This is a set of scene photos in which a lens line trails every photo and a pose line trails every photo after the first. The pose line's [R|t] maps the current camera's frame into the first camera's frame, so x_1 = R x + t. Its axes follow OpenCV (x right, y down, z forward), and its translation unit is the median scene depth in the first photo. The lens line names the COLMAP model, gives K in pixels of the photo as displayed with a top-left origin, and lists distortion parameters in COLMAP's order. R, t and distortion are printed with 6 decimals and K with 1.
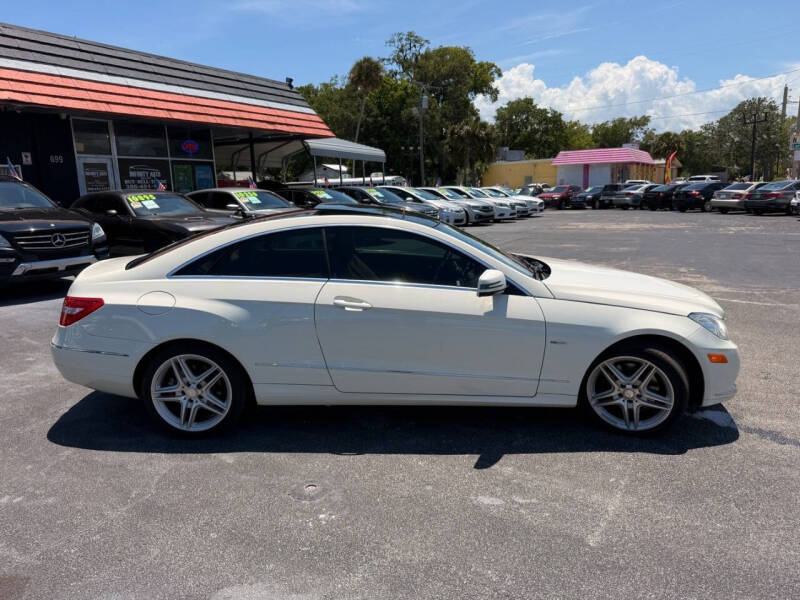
lens RADIAL K [[567.9, 0, 400.0], [0, 567.9, 300.0], [0, 0, 1]] dist [0.042612, -0.067065]
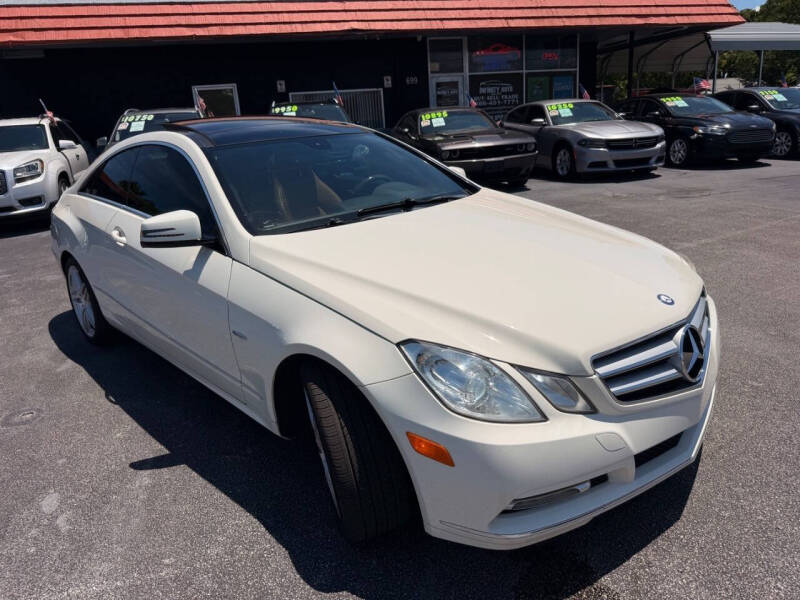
lens RADIAL K [[572.4, 0, 400.0], [0, 572.4, 300.0], [0, 0, 1]] dist [-0.006875, -0.003374]
pose [[0.703891, 0.191849, -0.683909, 0.181857], [-0.094646, 0.979581, 0.177379, -0.020517], [0.703974, -0.060126, 0.707676, 0.146958]]
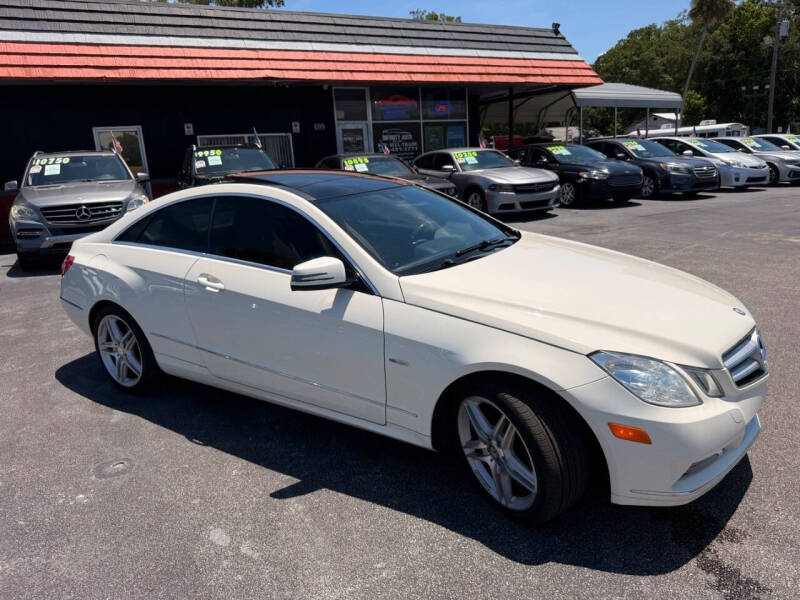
lens RADIAL K [[567.9, 0, 400.0], [0, 567.9, 300.0], [0, 0, 1]] dist [0.042612, -0.067065]
pose [[0.845985, 0.111125, -0.521498, 0.142607], [-0.072935, 0.992966, 0.093273, -0.016189], [0.528195, -0.040872, 0.848139, 0.082454]]
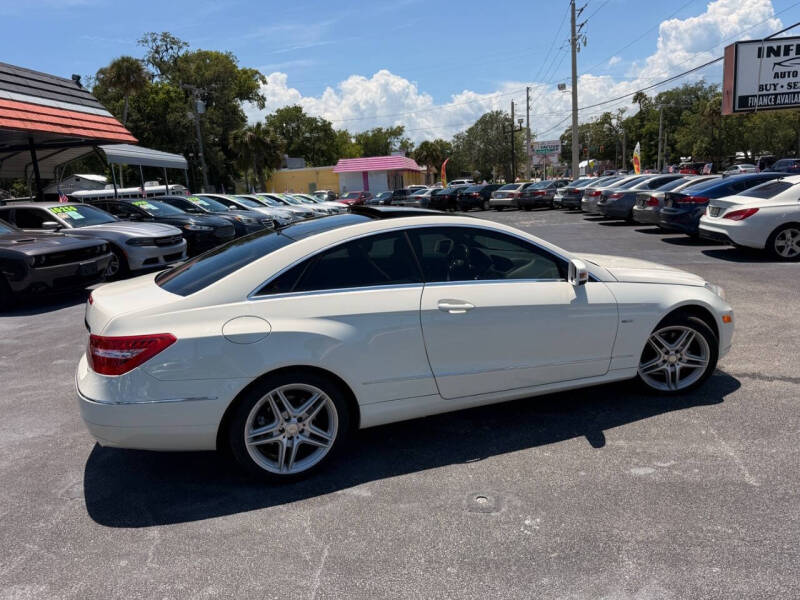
lens RADIAL K [[567.9, 0, 400.0], [0, 567.9, 300.0], [0, 0, 1]] dist [0.042612, -0.067065]
pose [[0.921471, -0.101499, 0.374951, -0.116261], [0.106447, 0.994290, 0.007552, -0.004519], [-0.373576, 0.032954, 0.927014, 0.030155]]
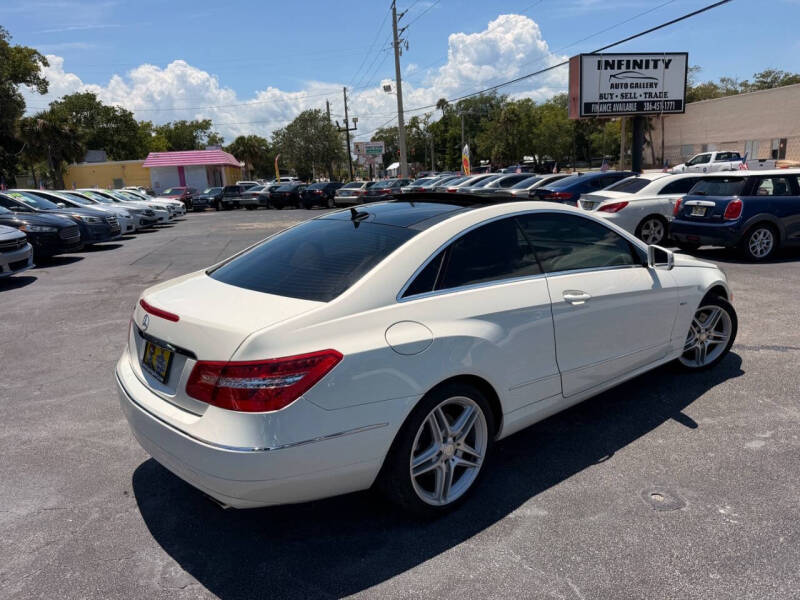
lens RADIAL K [[567.9, 0, 400.0], [0, 567.9, 300.0], [0, 0, 1]] dist [0.042612, -0.067065]
pose [[0.750733, -0.150103, 0.643327, -0.192426], [0.153754, 0.986801, 0.050819, -0.017015], [-0.642464, 0.060763, 0.763903, 0.105780]]
